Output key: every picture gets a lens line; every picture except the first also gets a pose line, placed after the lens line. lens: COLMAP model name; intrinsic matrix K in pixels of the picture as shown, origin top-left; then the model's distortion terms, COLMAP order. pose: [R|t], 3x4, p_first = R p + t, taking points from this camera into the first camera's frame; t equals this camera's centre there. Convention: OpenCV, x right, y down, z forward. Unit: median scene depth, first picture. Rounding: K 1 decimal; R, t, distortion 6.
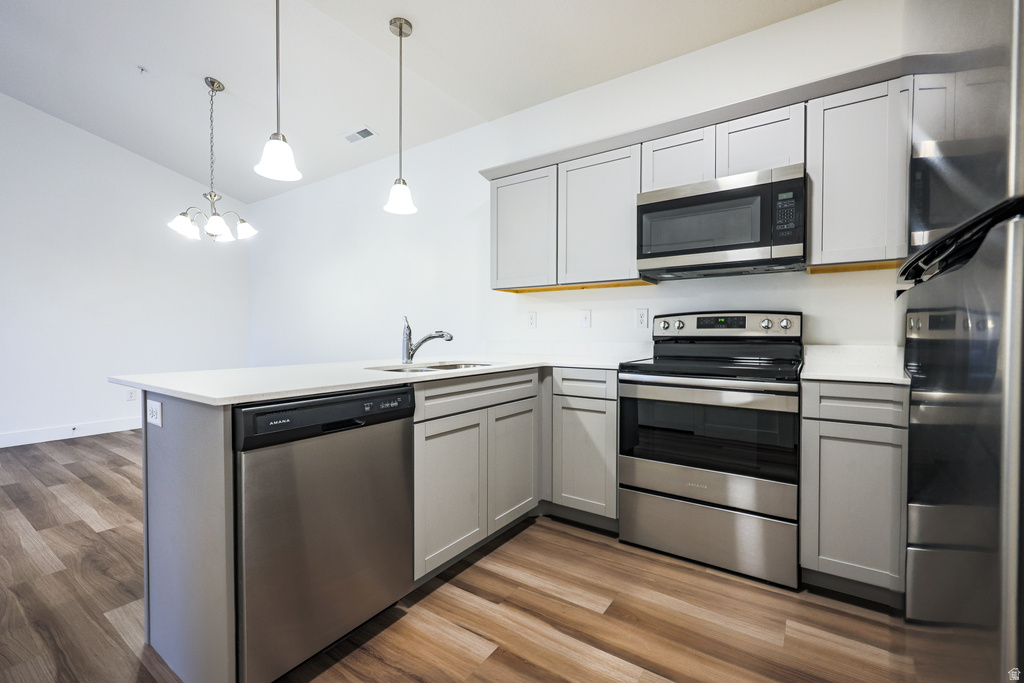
lens RADIAL K [[439.2, 0, 517.8], [0, 439.2, 340.5], [0, 0, 1]] dist [0.000376, -0.000127]
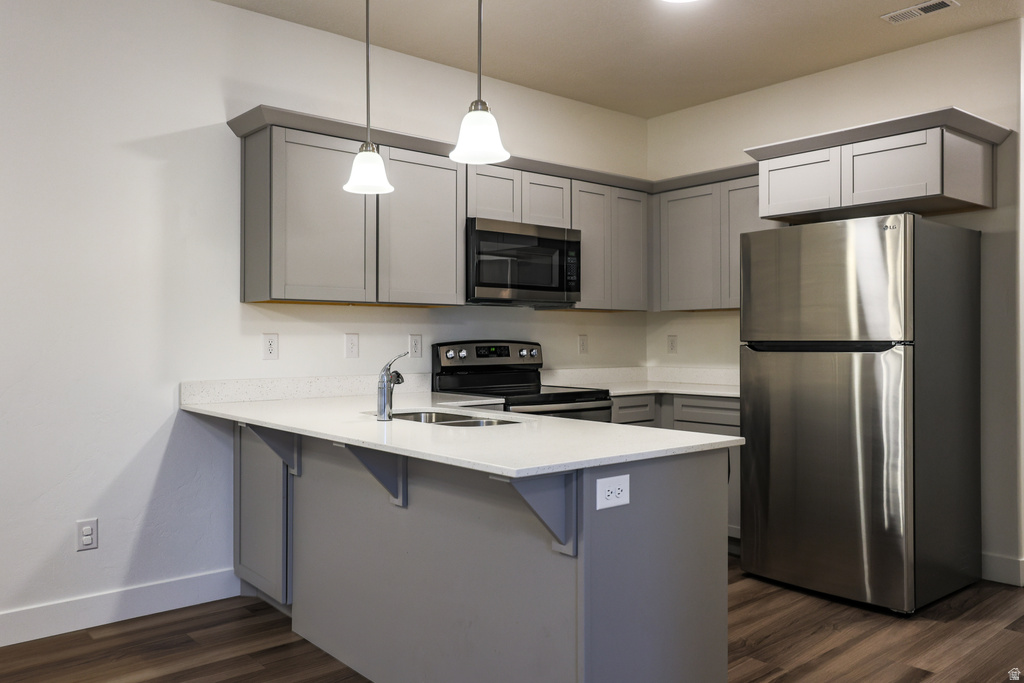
lens RADIAL K [[792.5, 0, 509.8], [0, 792.5, 337.7], [0, 0, 1]] dist [0.004288, -0.000171]
pose [[0.267794, 0.000668, 0.963476, -1.343781], [0.017287, 0.999835, -0.005498, -0.064030], [-0.963321, 0.018128, 0.267738, 0.475488]]
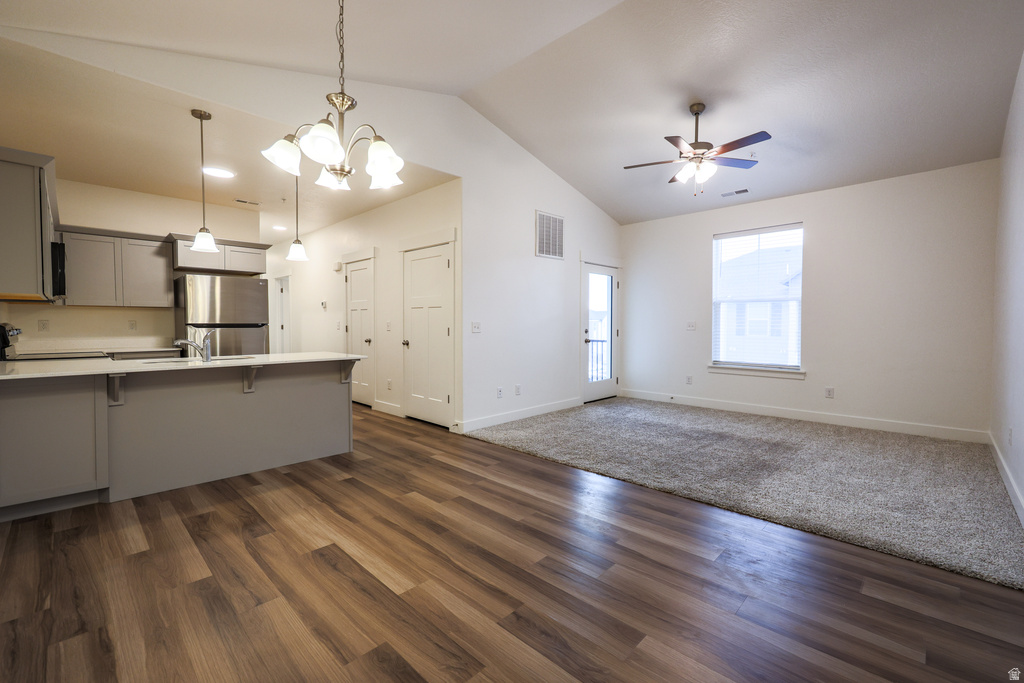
lens RADIAL K [[431.8, 0, 512.0], [0, 431.8, 341.5], [0, 0, 1]] dist [0.000324, 0.000124]
pose [[-0.984513, -0.008384, 0.175113, -1.426717], [0.001177, 0.998517, 0.054423, -0.081281], [-0.175310, 0.053786, -0.983043, 2.137843]]
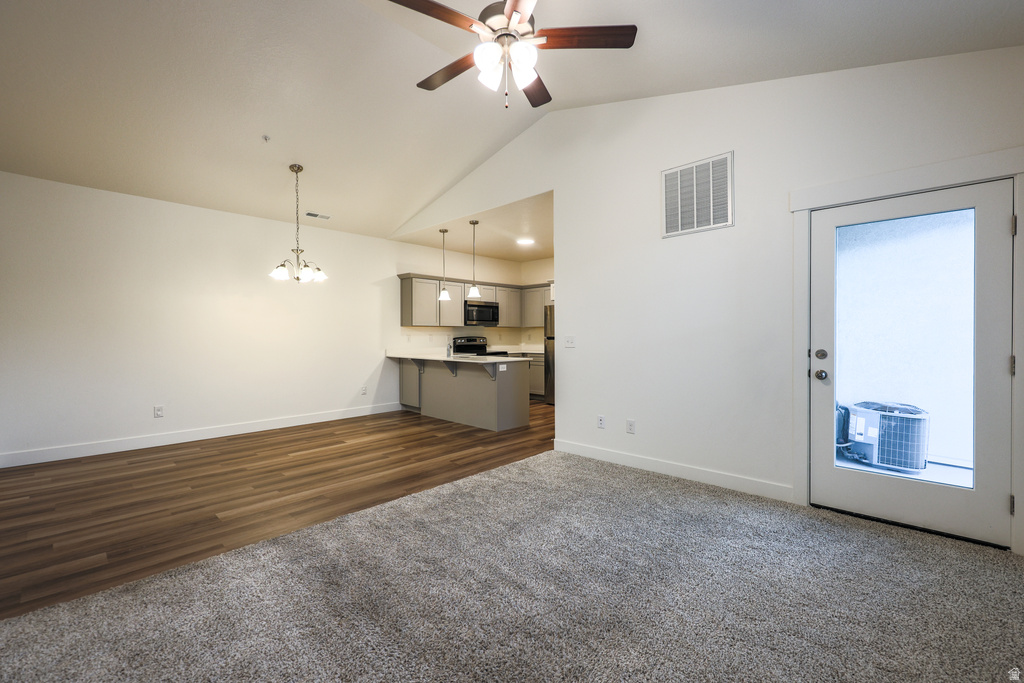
lens RADIAL K [[431.8, 0, 512.0], [0, 431.8, 341.5], [0, 0, 1]] dist [0.000324, 0.000124]
pose [[0.164428, -0.017156, 0.986240, -2.749542], [0.021271, 0.999678, 0.013844, -0.071784], [-0.986160, 0.018702, 0.164740, 0.170017]]
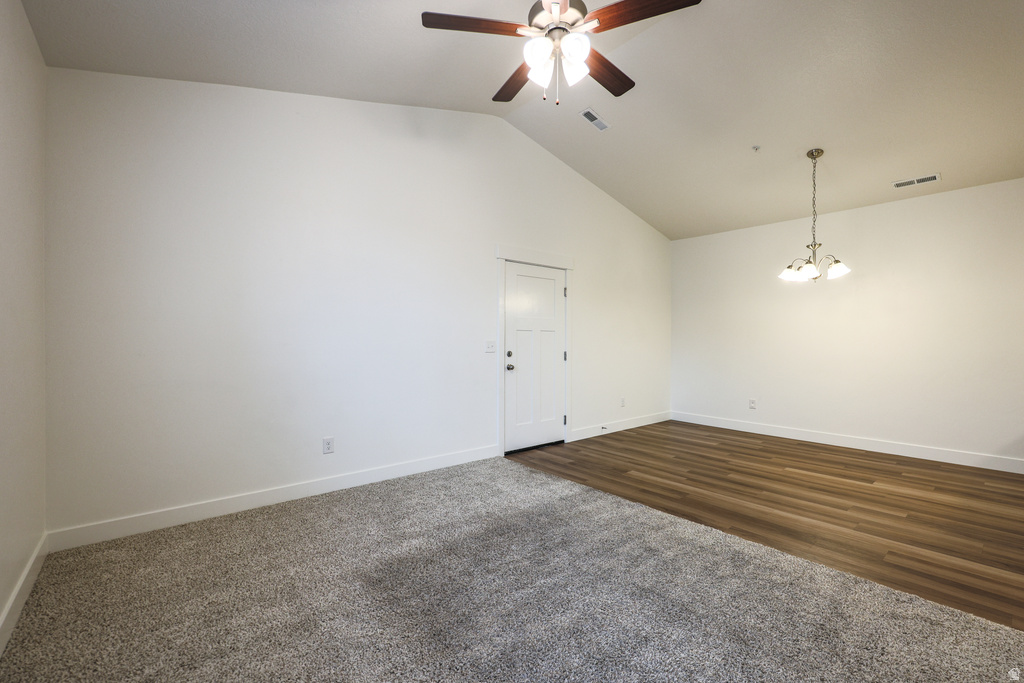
lens RADIAL K [[431.8, 0, 512.0], [0, 431.8, 341.5], [0, 0, 1]] dist [0.000324, 0.000124]
pose [[0.964927, 0.000022, -0.262517, -1.700953], [-0.003289, 0.999923, -0.012003, -0.065885], [0.262496, 0.012446, 0.964853, -0.545013]]
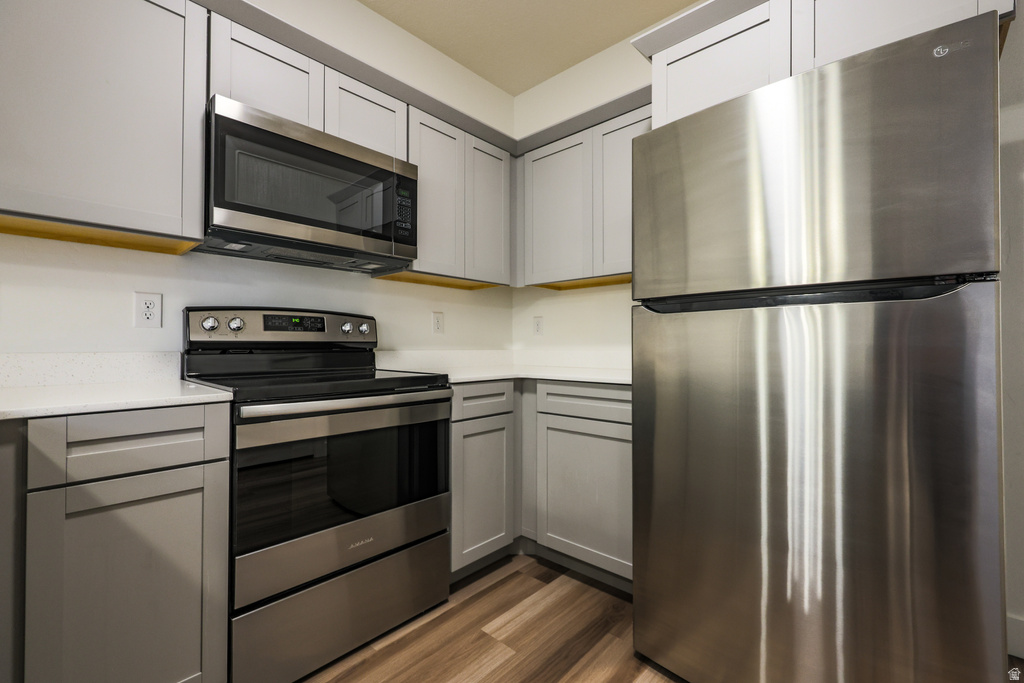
lens RADIAL K [[439.2, 0, 517.8], [0, 439.2, 340.5], [0, 0, 1]] dist [0.000376, -0.000127]
pose [[0.130282, 0.011869, 0.991406, -0.242074], [0.017315, 0.999749, -0.014244, 0.005647], [-0.991326, 0.019022, 0.130044, 0.535182]]
